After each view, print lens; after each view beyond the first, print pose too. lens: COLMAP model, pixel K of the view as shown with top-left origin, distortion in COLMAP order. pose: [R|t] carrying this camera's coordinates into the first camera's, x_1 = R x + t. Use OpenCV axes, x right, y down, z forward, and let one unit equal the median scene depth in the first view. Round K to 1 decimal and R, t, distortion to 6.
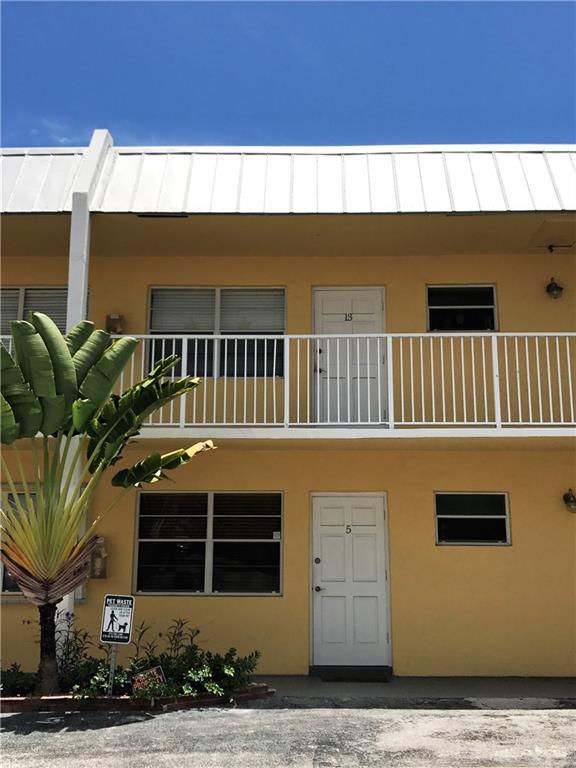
lens RADIAL K [[807.5, 0, 288.0], [0, 807.5, 384.0], [0, 0, 1]] dist [0.088938, -0.011972]
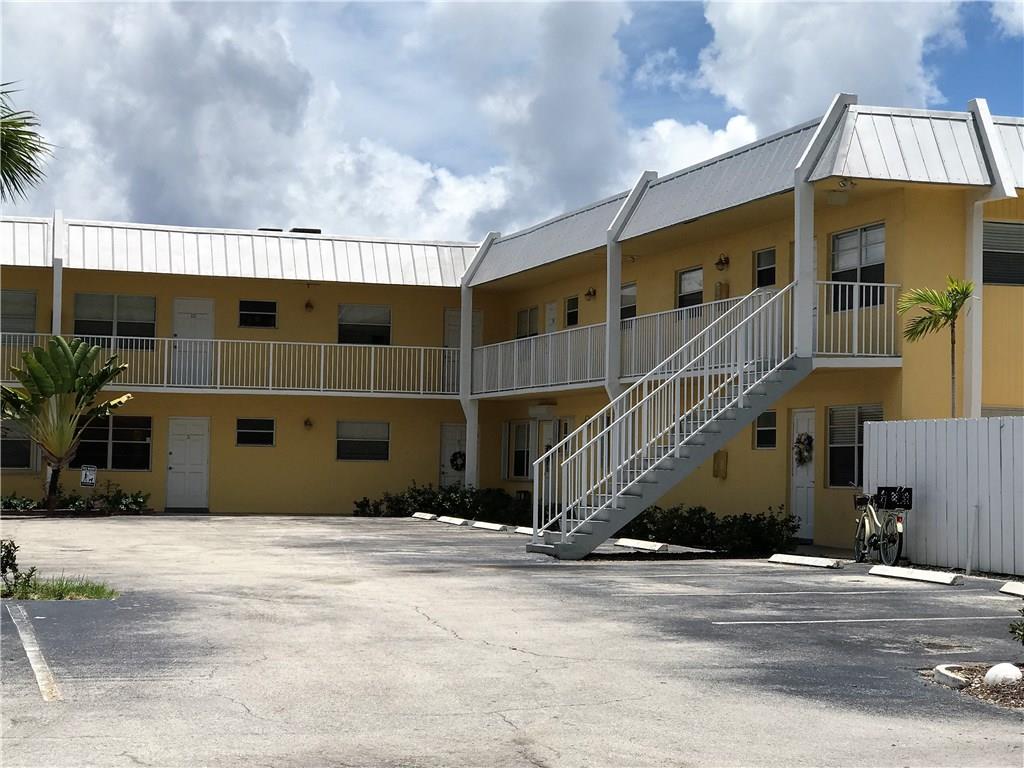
lens RADIAL K [[1857.6, 0, 512.0], [0, 1857.6, 384.0], [0, 0, 1]] dist [-0.000523, 0.215790]
pose [[0.943506, 0.027650, 0.330199, -0.675207], [-0.080244, 0.985917, 0.146729, -0.660802], [-0.321491, -0.164936, 0.932437, -3.374224]]
